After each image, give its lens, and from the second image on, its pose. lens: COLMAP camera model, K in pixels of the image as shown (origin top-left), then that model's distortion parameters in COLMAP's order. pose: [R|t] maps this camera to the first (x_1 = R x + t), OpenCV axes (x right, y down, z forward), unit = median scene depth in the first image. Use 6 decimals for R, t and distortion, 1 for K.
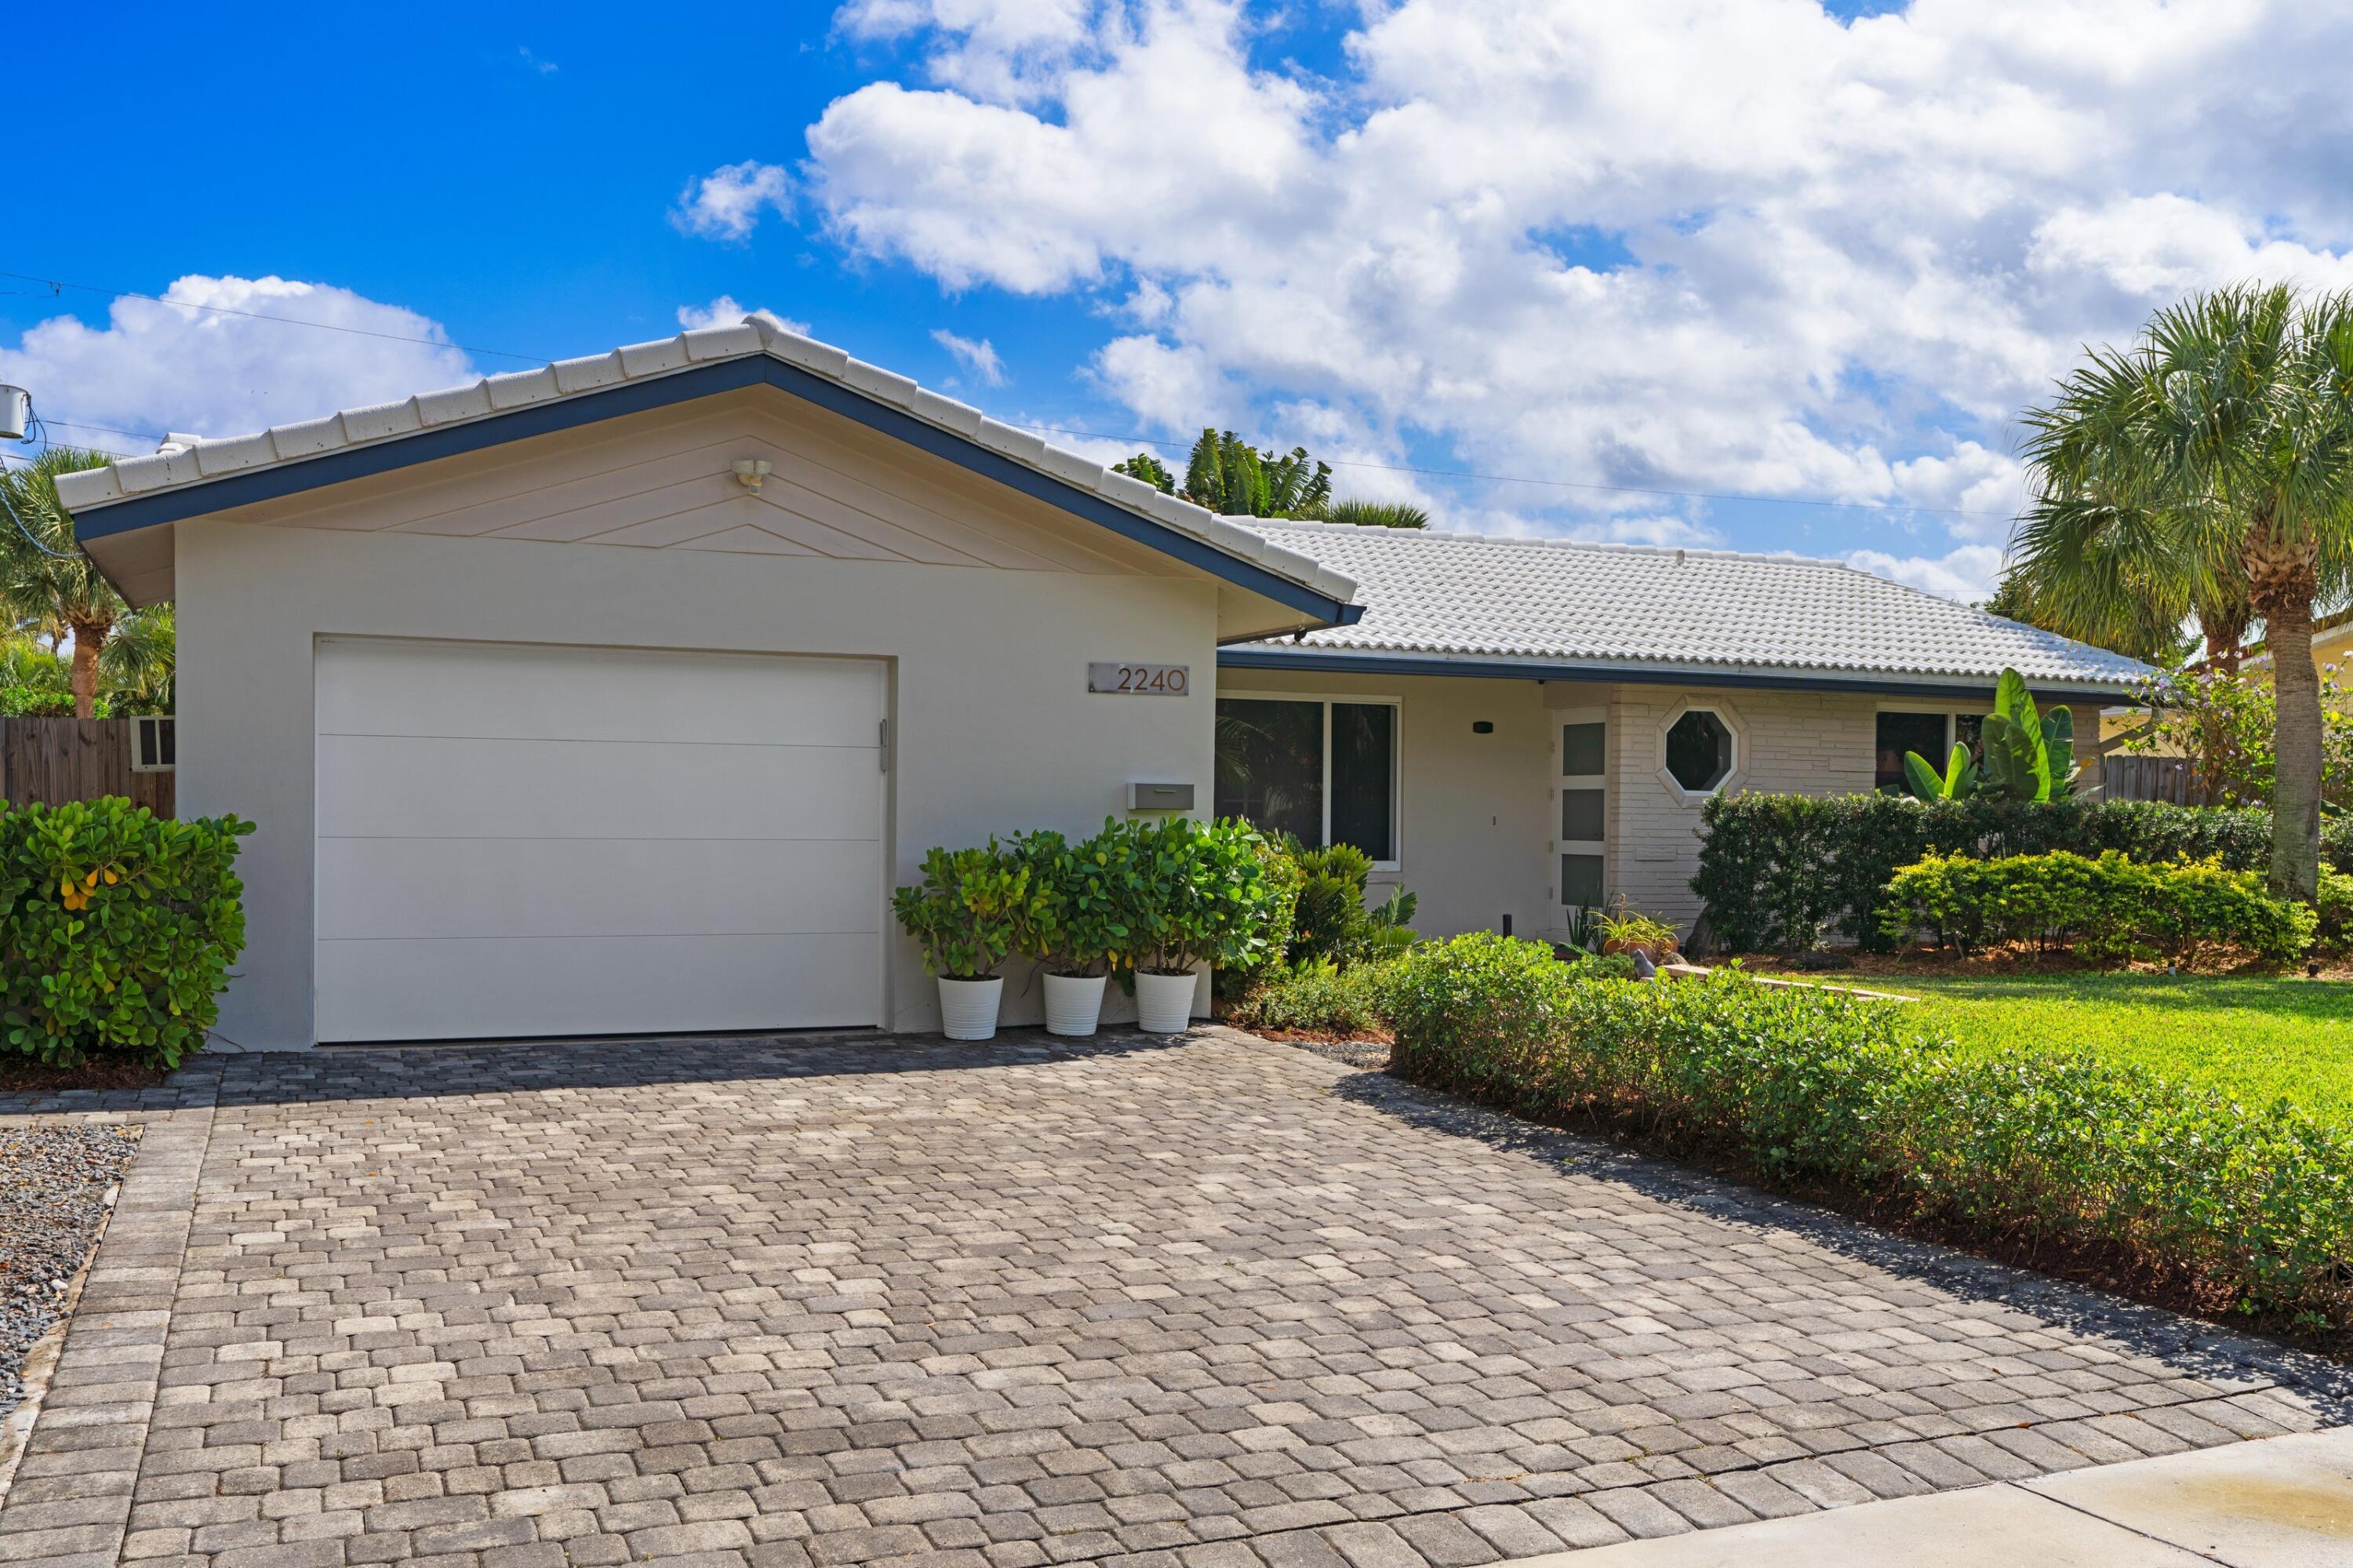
lens RADIAL K [[1948.6, 0, 1176.5], [0, 1948.6, 784.0], [0, 0, 1]] dist [-0.005380, 0.010339]
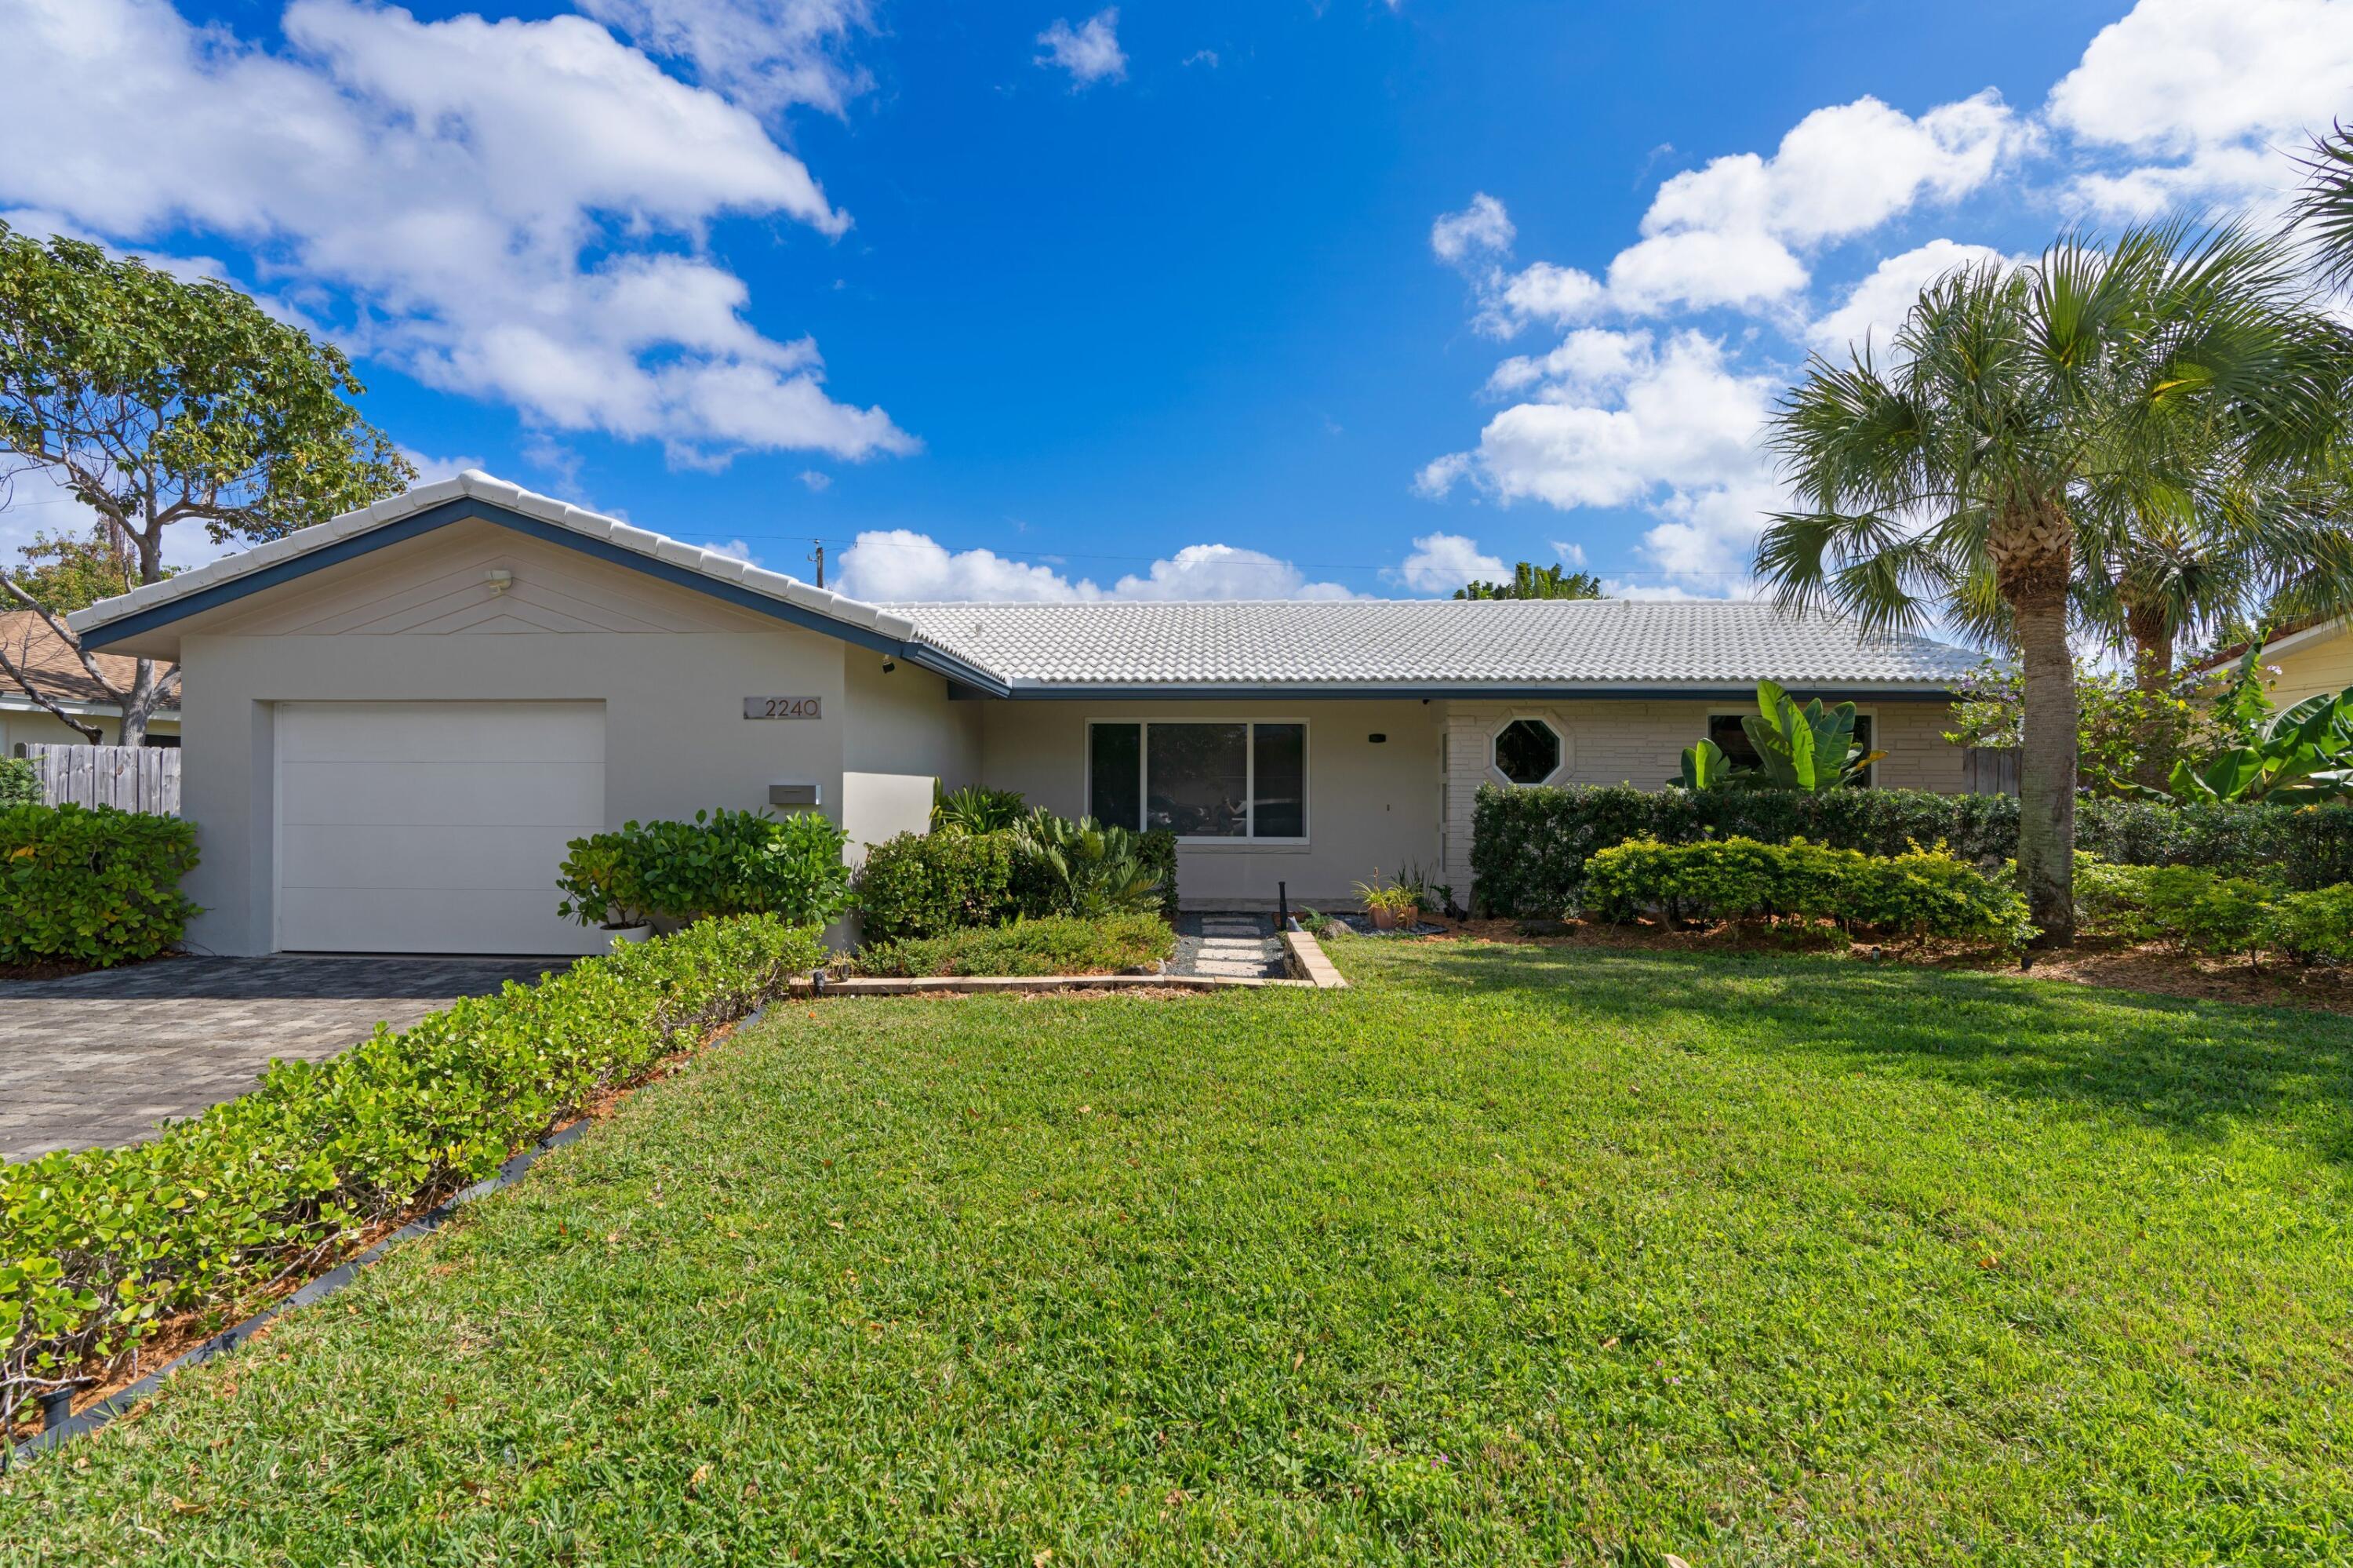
lens RADIAL K [[1026.3, 0, 1176.5], [0, 1026.3, 784.0], [0, 0, 1]] dist [-0.002285, -0.000289]
pose [[0.905715, -0.009302, -0.423786, 0.410784], [0.010315, 0.999947, 0.000097, 0.001826], [0.423762, -0.004459, 0.905763, 0.355950]]
